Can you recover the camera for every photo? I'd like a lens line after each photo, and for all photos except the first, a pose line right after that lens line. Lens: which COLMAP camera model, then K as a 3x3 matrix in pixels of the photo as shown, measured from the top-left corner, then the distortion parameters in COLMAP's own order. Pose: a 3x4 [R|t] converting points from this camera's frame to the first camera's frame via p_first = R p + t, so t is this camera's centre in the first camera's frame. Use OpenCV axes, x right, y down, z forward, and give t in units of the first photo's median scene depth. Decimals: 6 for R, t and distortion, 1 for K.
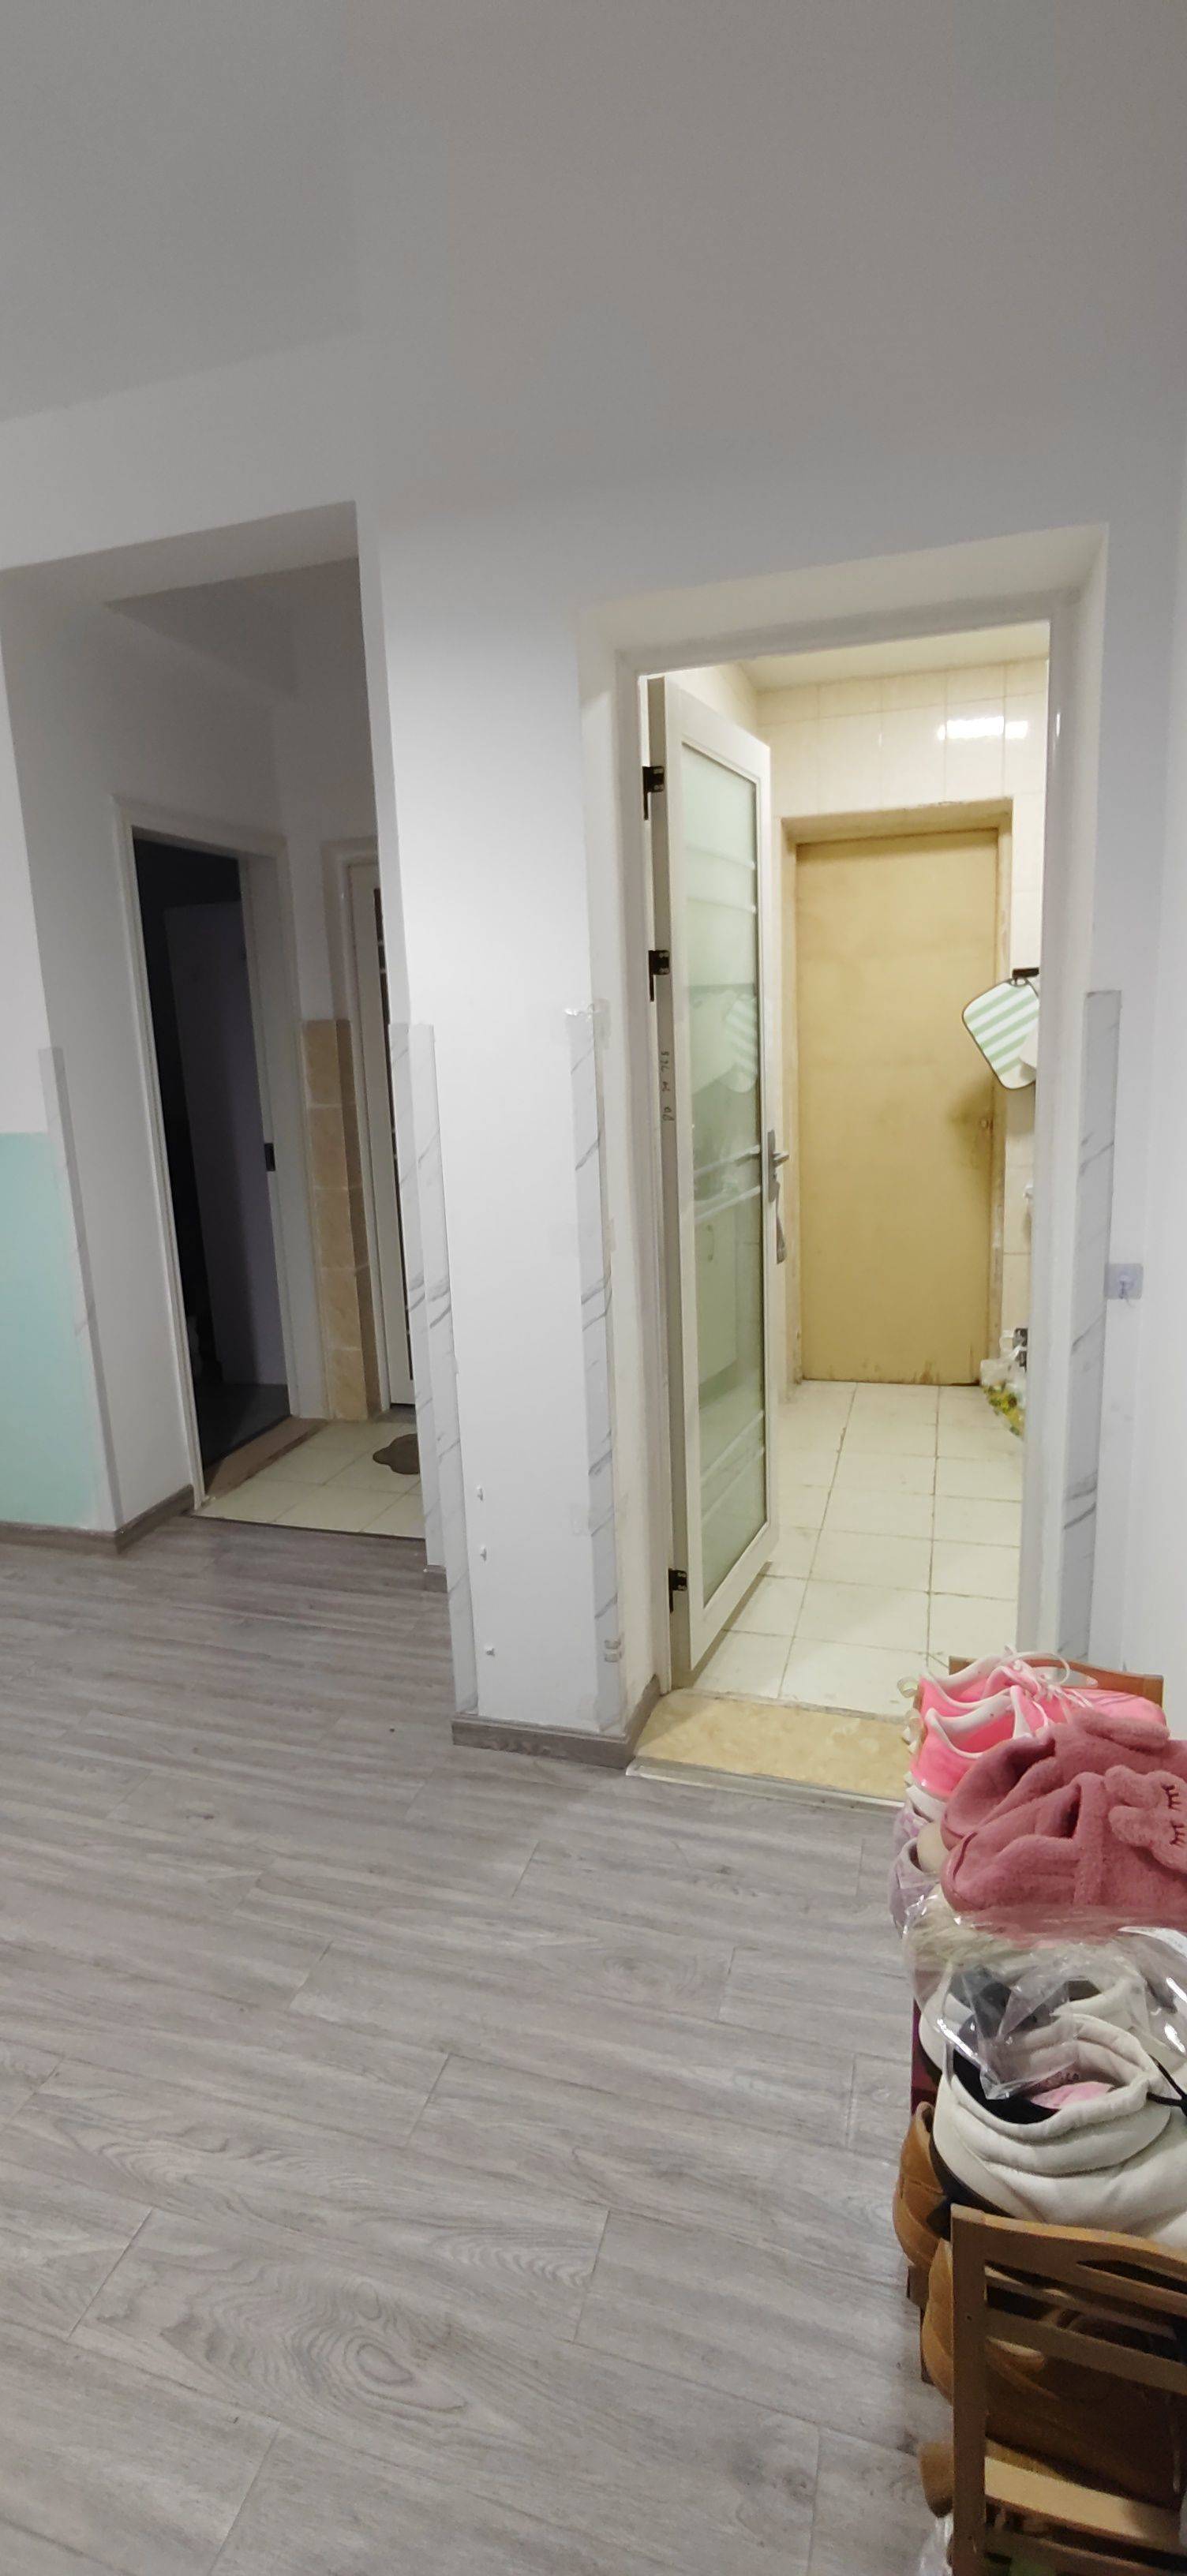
lens RADIAL K [[1179.8, 0, 571.7], [0, 1179.8, 1255.1], [0, 0, 1]] dist [-0.013203, 0.030810]
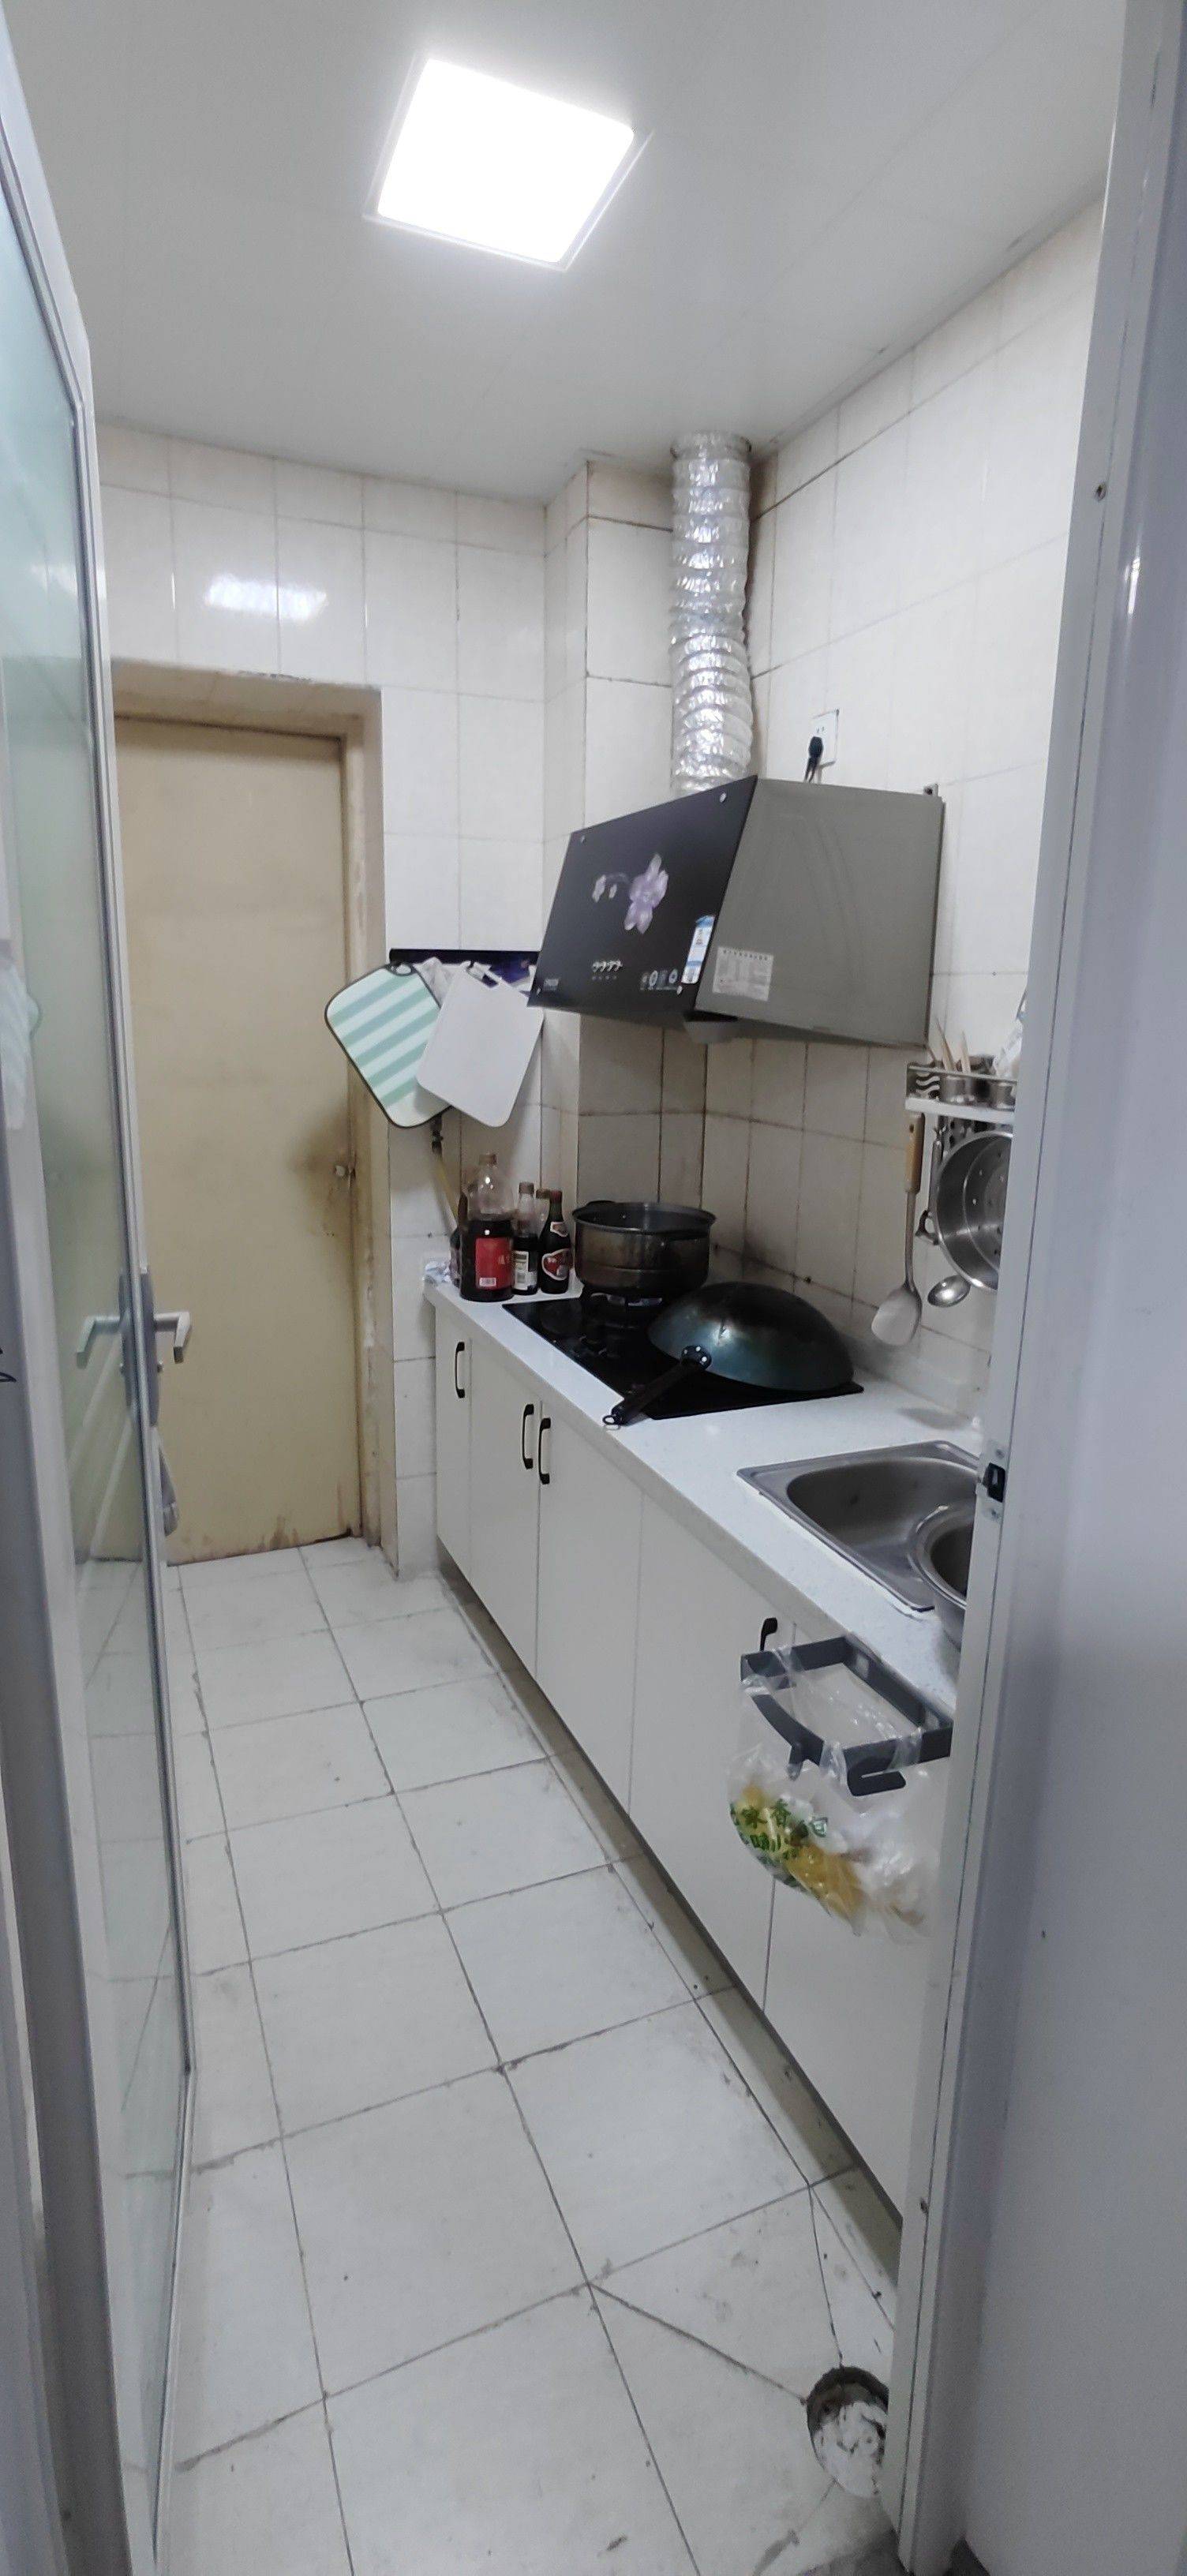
lens RADIAL K [[1179.8, 0, 571.7], [0, 1179.8, 1255.1], [0, 0, 1]] dist [-0.013203, 0.030810]
pose [[0.770418, -0.080859, 0.632390, 0.005783], [0.078131, 0.996422, 0.032221, -0.036304], [-0.632733, 0.024586, 0.773980, 0.184656]]
